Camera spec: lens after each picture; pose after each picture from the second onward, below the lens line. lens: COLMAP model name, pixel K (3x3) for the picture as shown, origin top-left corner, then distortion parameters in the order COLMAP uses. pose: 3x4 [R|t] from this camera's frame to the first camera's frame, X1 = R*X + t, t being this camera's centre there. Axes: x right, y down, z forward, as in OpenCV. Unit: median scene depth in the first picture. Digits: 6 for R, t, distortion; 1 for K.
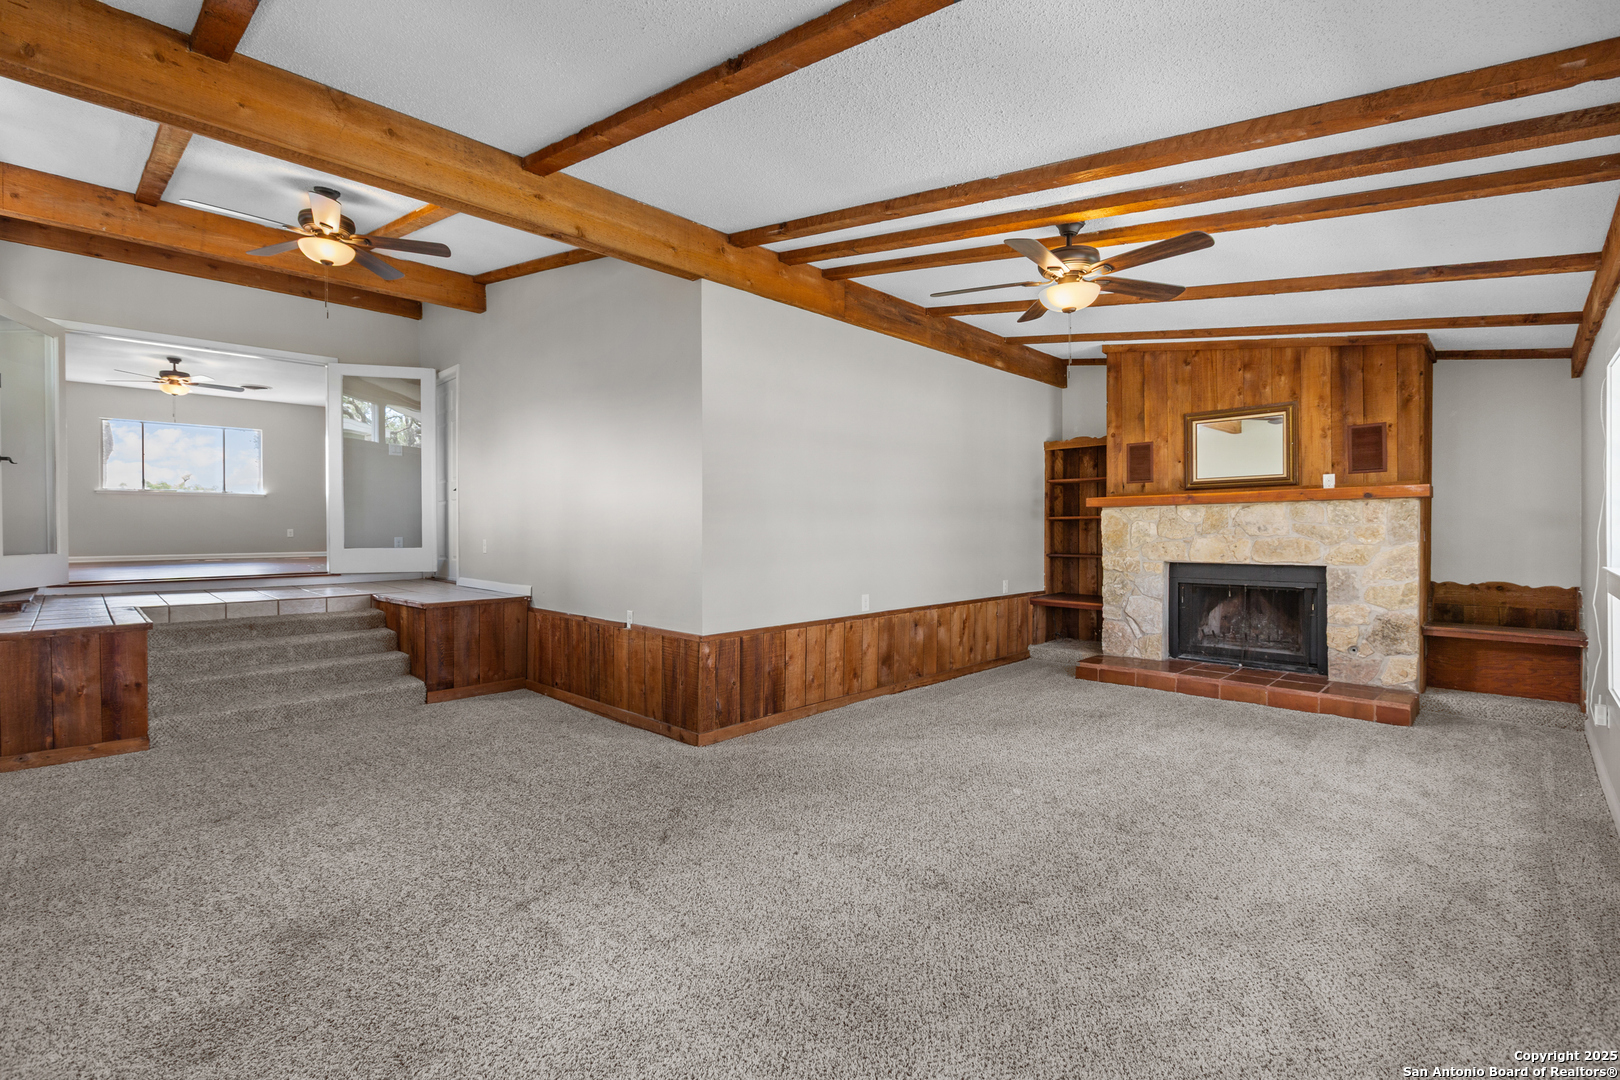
lens RADIAL K [[716.8, 0, 804.8], [0, 716.8, 534.5], [0, 0, 1]] dist [0.001984, -0.000257]
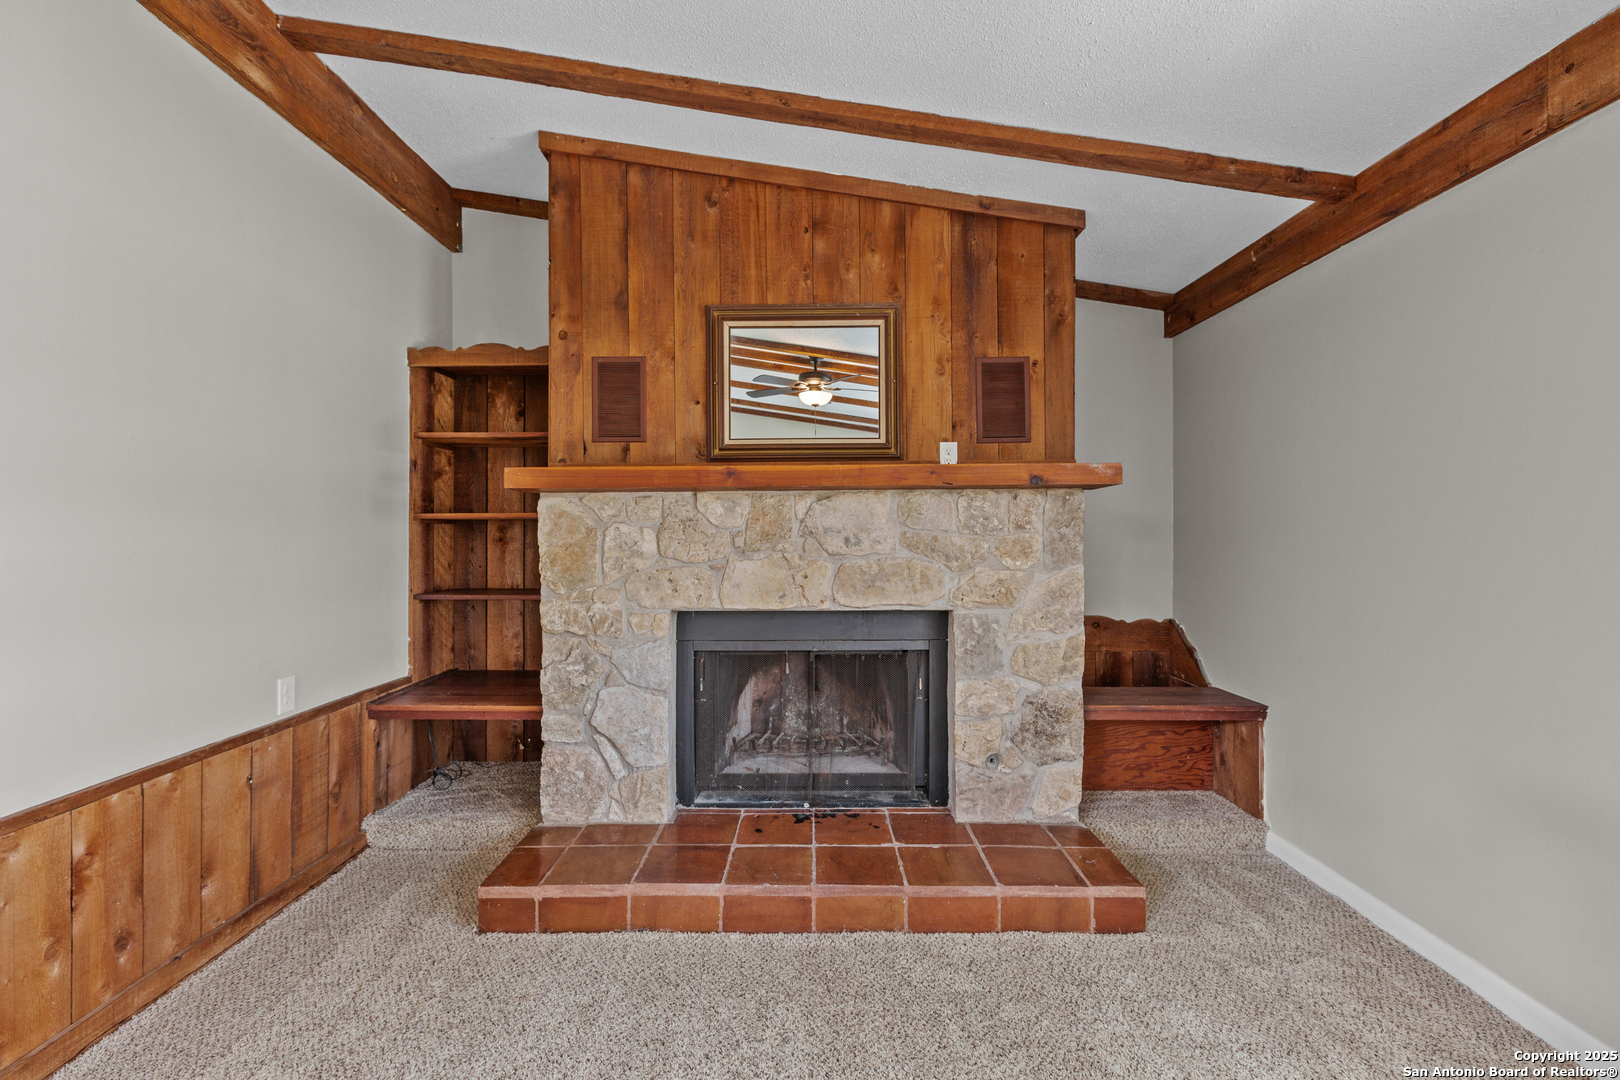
lens RADIAL K [[716.8, 0, 803.2], [0, 716.8, 534.3], [0, 0, 1]] dist [0.001984, -0.000257]
pose [[0.712402, 0.002527, 0.701767, 0.233557], [0.002803, 0.999975, -0.006447, -0.008872], [-0.701766, 0.006559, 0.712377, 0.606525]]
